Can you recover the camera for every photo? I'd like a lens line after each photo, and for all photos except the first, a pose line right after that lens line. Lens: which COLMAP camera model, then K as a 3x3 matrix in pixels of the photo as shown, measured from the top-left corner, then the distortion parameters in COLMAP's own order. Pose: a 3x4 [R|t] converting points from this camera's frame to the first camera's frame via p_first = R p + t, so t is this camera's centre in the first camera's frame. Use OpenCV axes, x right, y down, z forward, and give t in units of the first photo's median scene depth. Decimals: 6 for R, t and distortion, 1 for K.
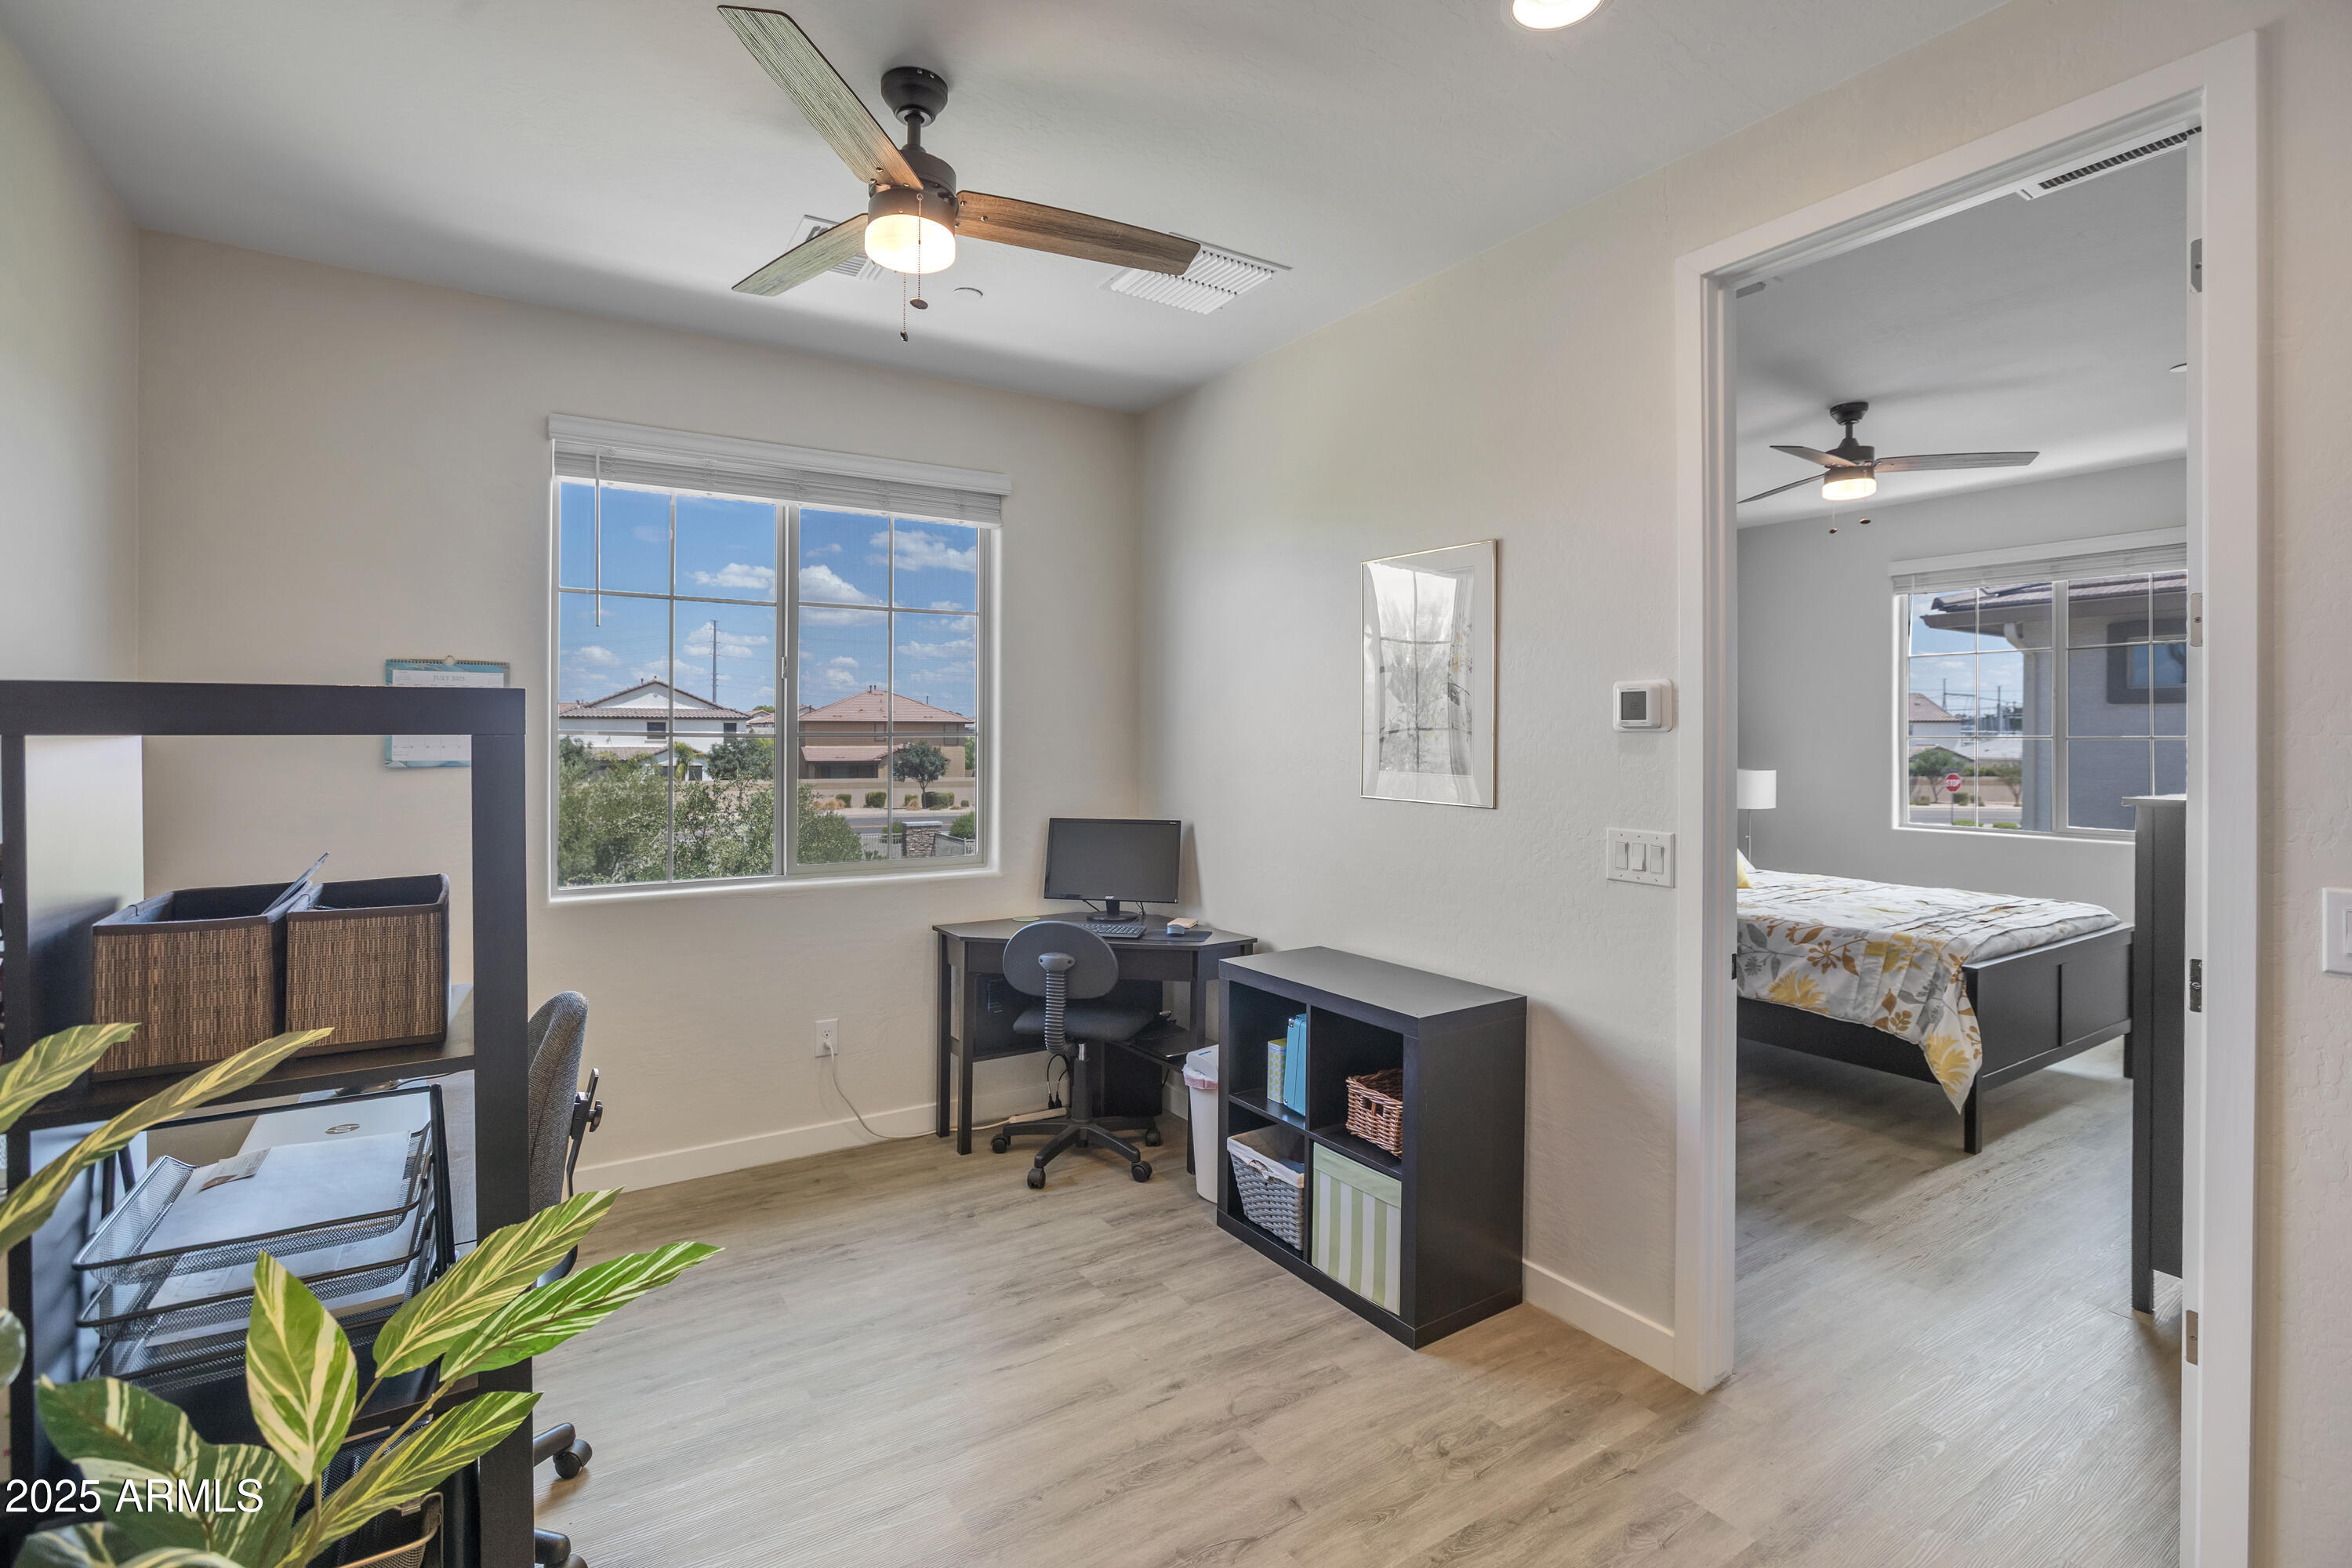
lens RADIAL K [[1078.4, 0, 1157.7], [0, 1078.4, 741.3], [0, 0, 1]] dist [-0.017402, 0.003053]
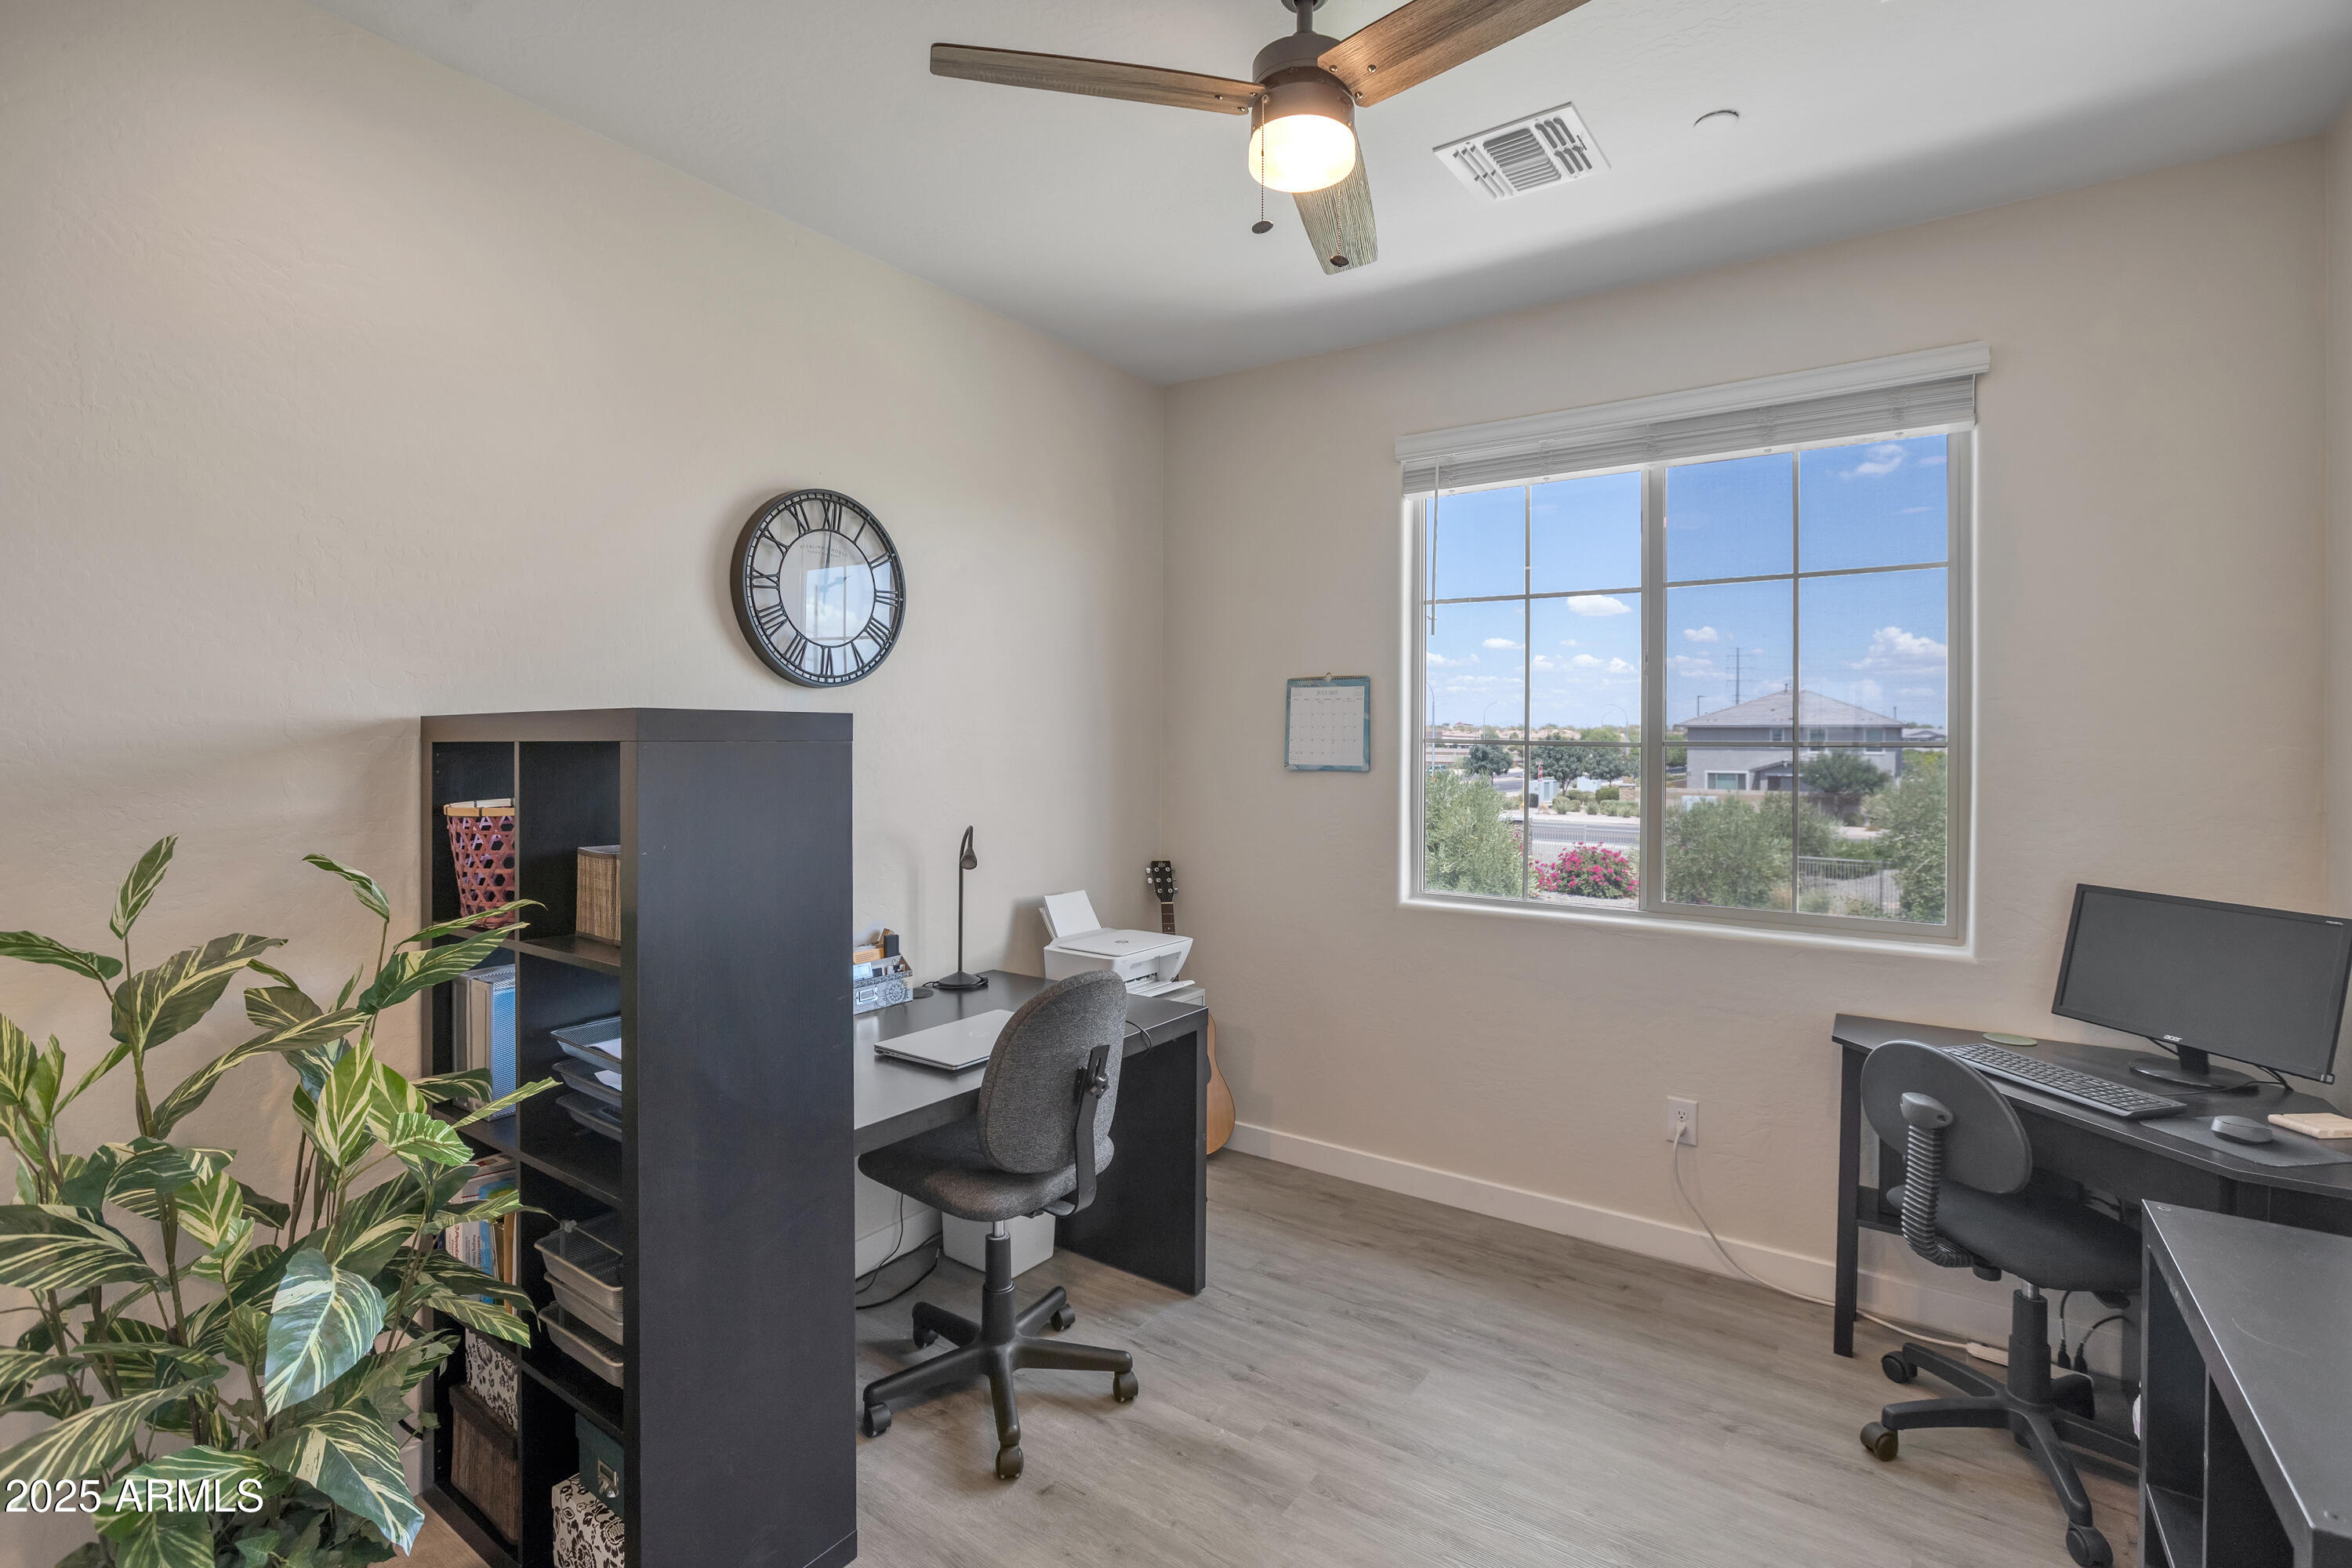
lens RADIAL K [[1078.4, 0, 1166.4], [0, 1078.4, 740.8], [0, 0, 1]] dist [-0.017402, 0.003053]
pose [[0.386125, 0.001382, -0.922445, 0.275672], [-0.010517, 0.999940, -0.002905, -0.001655], [0.922386, 0.010823, 0.386117, 0.324948]]
